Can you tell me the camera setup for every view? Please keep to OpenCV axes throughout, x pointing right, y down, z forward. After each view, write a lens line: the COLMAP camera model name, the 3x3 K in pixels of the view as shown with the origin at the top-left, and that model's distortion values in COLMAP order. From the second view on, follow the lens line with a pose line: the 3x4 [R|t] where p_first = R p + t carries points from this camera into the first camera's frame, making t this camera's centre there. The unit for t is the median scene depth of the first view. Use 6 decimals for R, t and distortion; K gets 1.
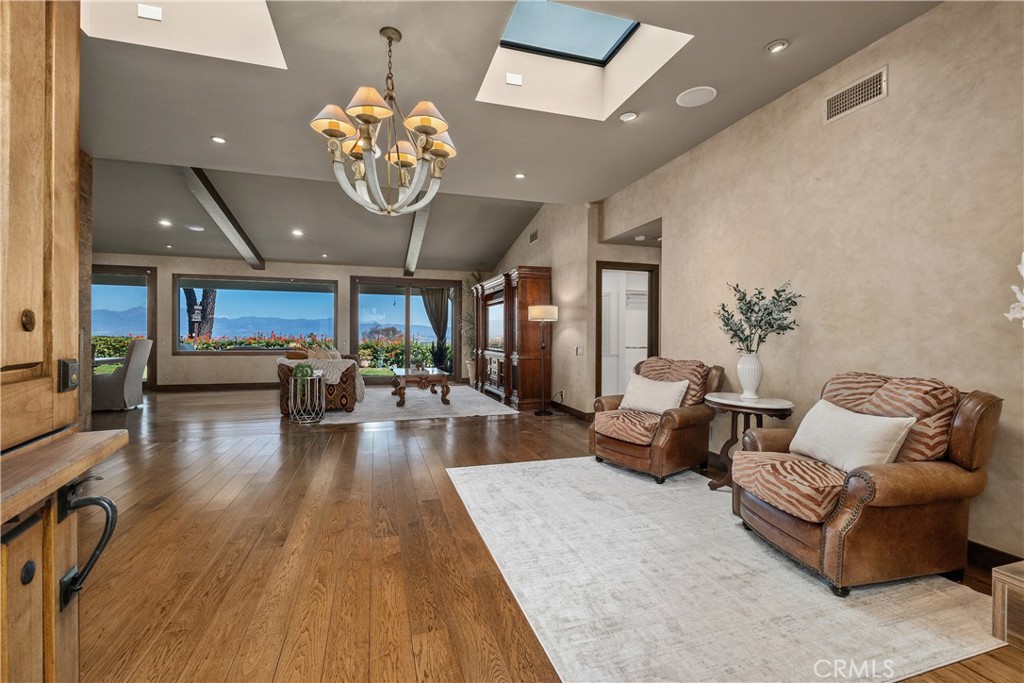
lens RADIAL K [[436.2, 0, 511.2], [0, 436.2, 337.3], [0, 0, 1]] dist [0.007291, -0.006621]
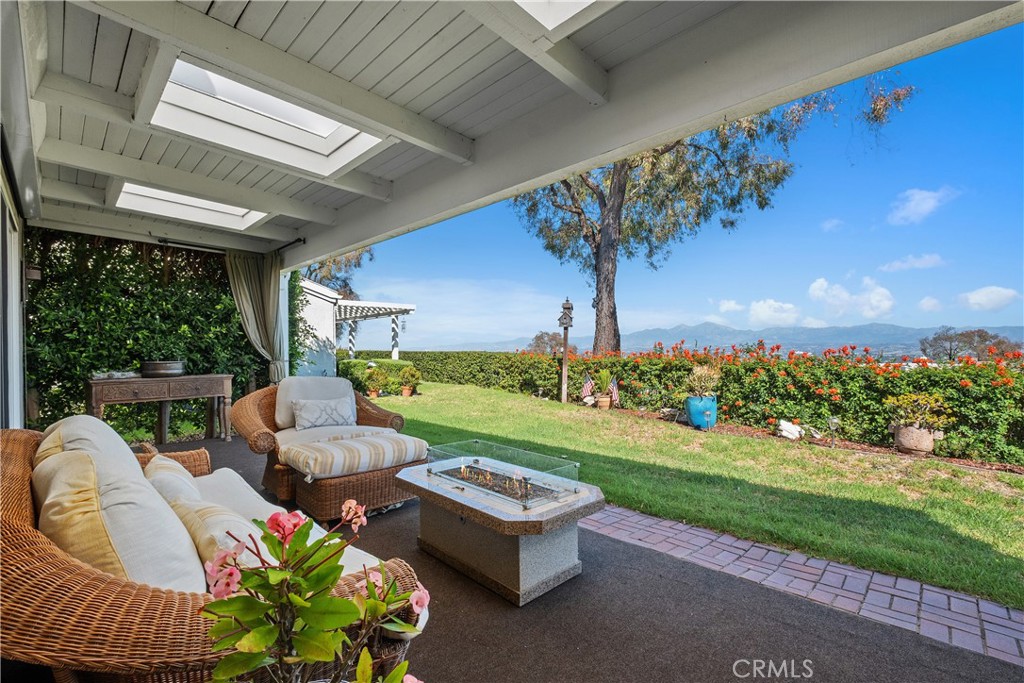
lens RADIAL K [[444.2, 0, 510.6], [0, 444.2, 348.8], [0, 0, 1]] dist [0.000473, -0.004053]
pose [[0.474995, -0.013297, -0.879888, -0.432532], [0.014067, 0.999873, -0.007517, -0.006941], [0.879876, -0.008807, 0.475122, 1.313548]]
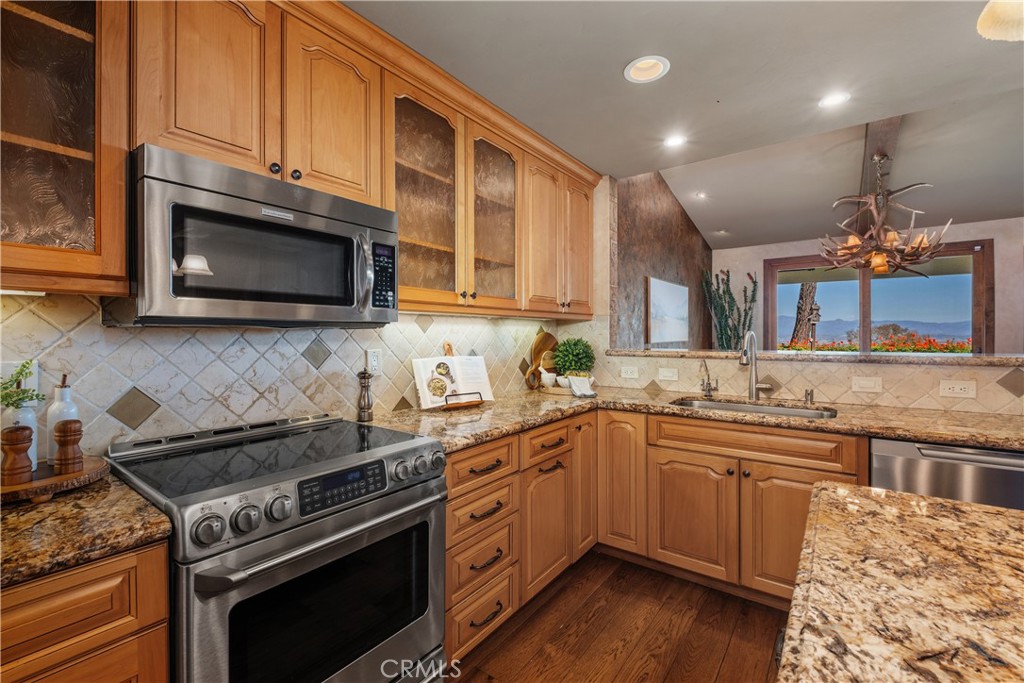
lens RADIAL K [[439.4, 0, 511.7], [0, 439.4, 336.3], [0, 0, 1]] dist [0.000874, -0.003371]
pose [[0.589032, -0.008476, -0.808065, -0.788918], [0.005967, 0.999963, -0.006139, -0.022782], [0.808087, -0.001206, 0.589061, 0.077353]]
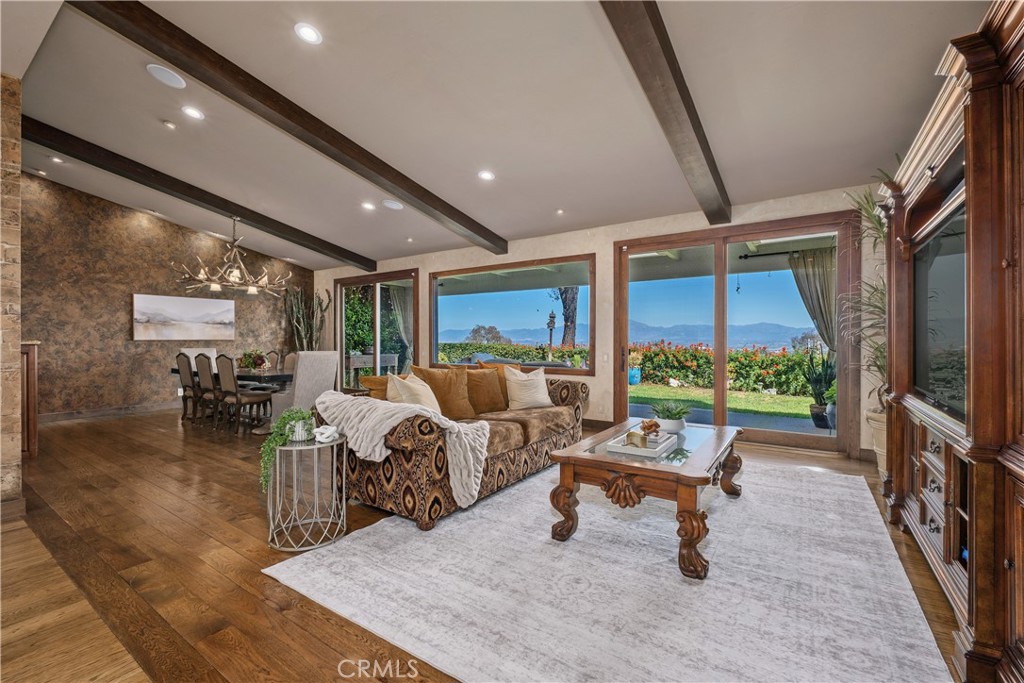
lens RADIAL K [[441.7, 0, 511.5], [0, 441.7, 342.8], [0, 0, 1]] dist [0.000503, -0.001096]
pose [[0.616308, -0.003767, -0.787496, 0.012958], [0.001694, 0.999993, -0.003457, -0.005279], [0.787503, 0.000797, 0.616310, 0.660437]]
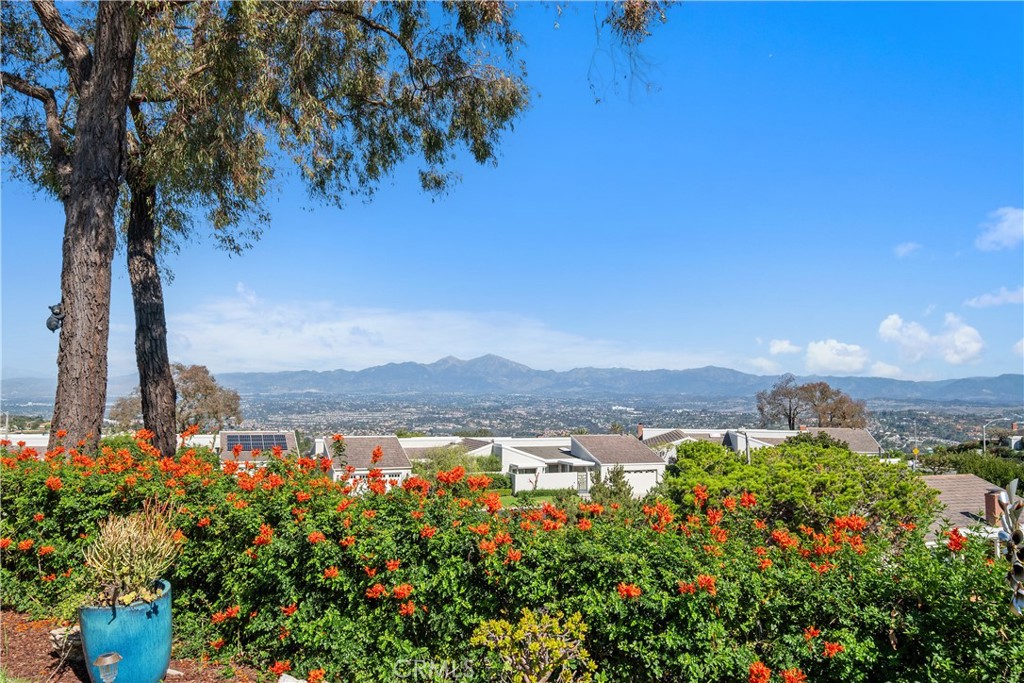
lens RADIAL K [[809.5, 0, 513.0], [0, 809.5, 324.5], [0, 0, 1]] dist [0.003578, 0.003386]
pose [[0.809188, -0.052535, -0.585197, -0.454972], [-0.003074, 0.995602, -0.093630, -0.058902], [0.587542, 0.077563, 0.805468, 1.752215]]
